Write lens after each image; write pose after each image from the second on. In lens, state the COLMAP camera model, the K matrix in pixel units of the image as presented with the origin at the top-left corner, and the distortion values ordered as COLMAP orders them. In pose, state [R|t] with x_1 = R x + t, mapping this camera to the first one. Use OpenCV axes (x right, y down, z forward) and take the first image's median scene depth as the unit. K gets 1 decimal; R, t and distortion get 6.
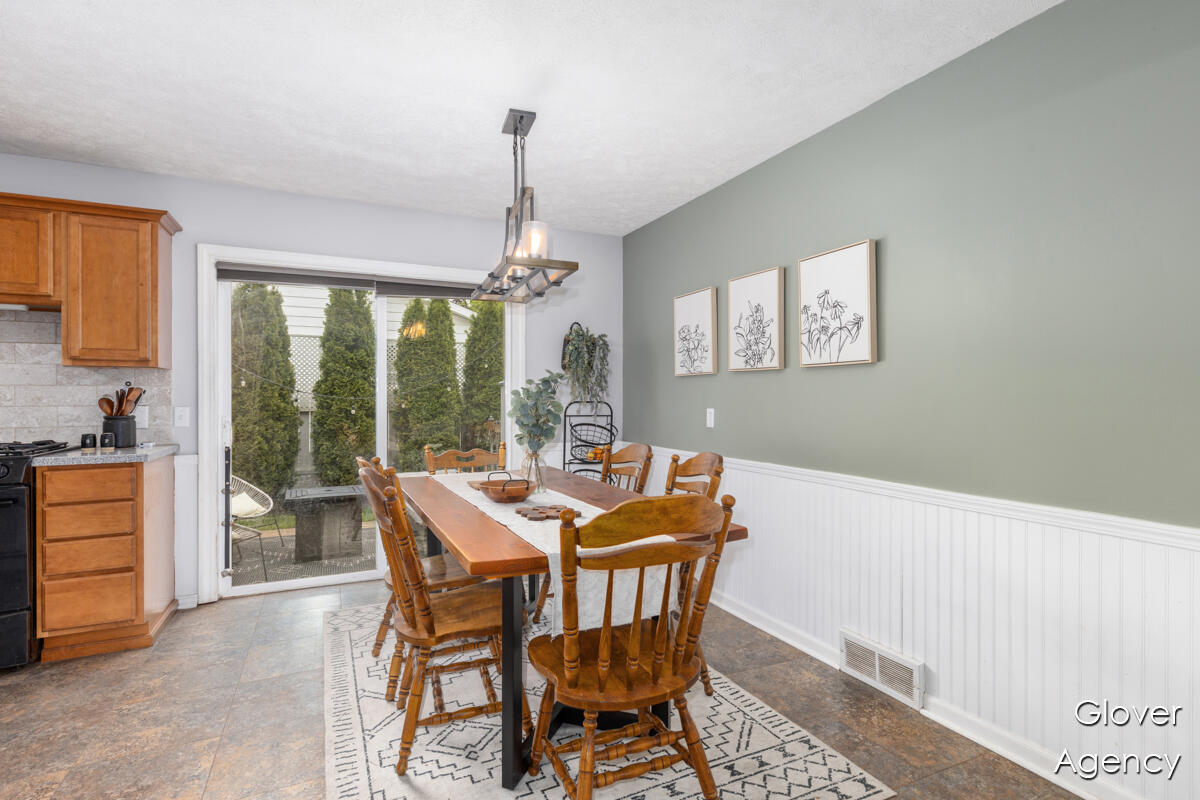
lens RADIAL K [[599.0, 0, 603.8], [0, 599.0, 398.7], [0, 0, 1]] dist [0.005076, 0.001758]
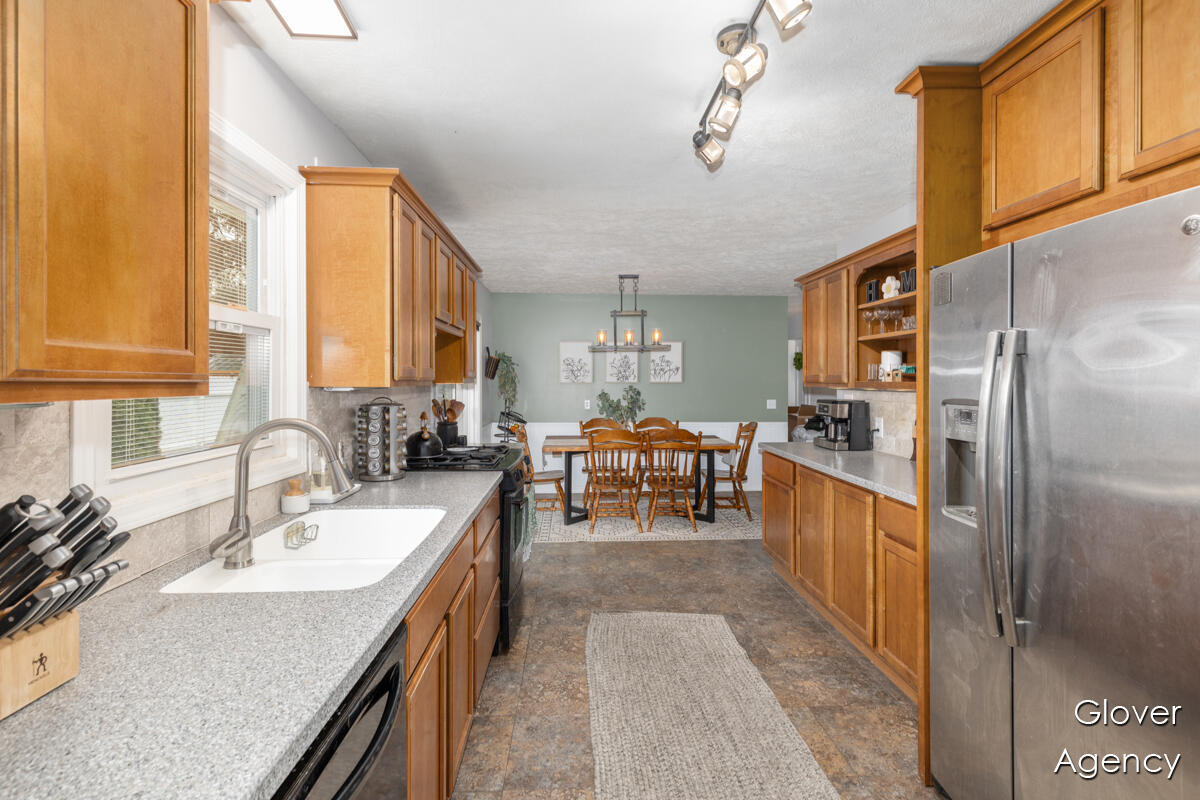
lens RADIAL K [[545.6, 0, 609.7], [0, 545.6, 380.5], [0, 0, 1]] dist [0.000617, -0.000949]
pose [[0.364446, 0.001203, 0.931224, -1.728349], [0.003431, 0.999991, -0.002634, -0.051088], [-0.931218, 0.004155, 0.364438, 0.265152]]
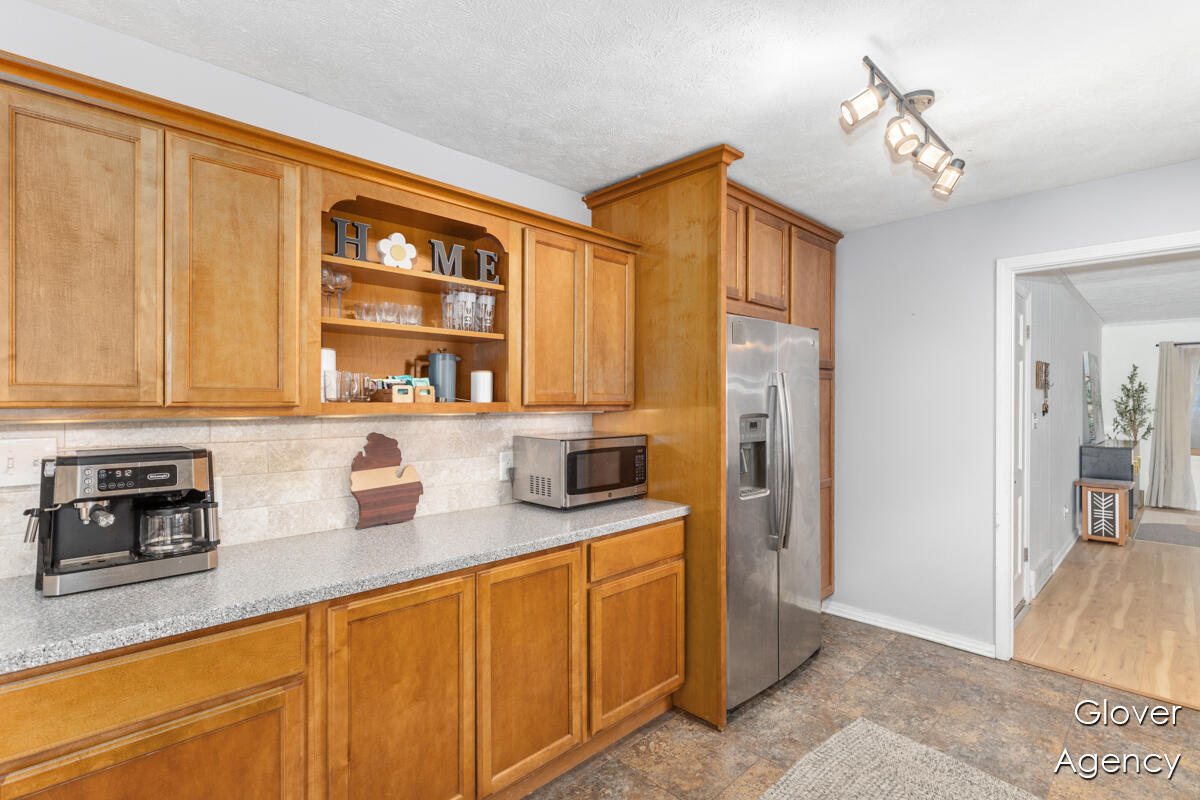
lens RADIAL K [[558.5, 0, 610.4], [0, 558.5, 398.3], [0, 0, 1]] dist [-0.001502, -0.000115]
pose [[-0.941041, -0.004191, -0.338267, -0.667311], [-0.005748, 0.999977, 0.003603, -0.058251], [0.338244, 0.005335, -0.941043, 0.808122]]
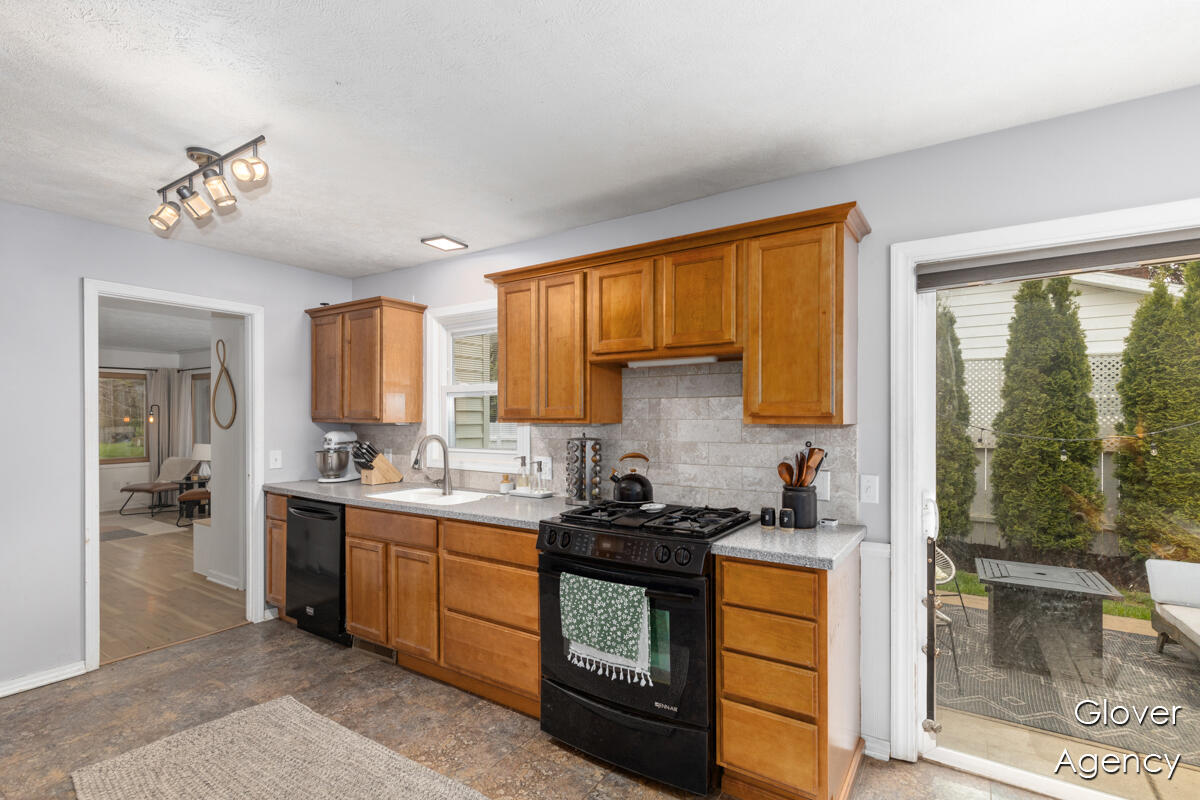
lens RADIAL K [[548.9, 0, 611.4], [0, 548.9, 415.2], [0, 0, 1]] dist [0.000704, -0.000739]
pose [[0.529733, -0.002224, -0.848161, -0.323802], [-0.002590, 0.999988, -0.004240, -0.058834], [0.848160, 0.004443, 0.529721, 0.407470]]
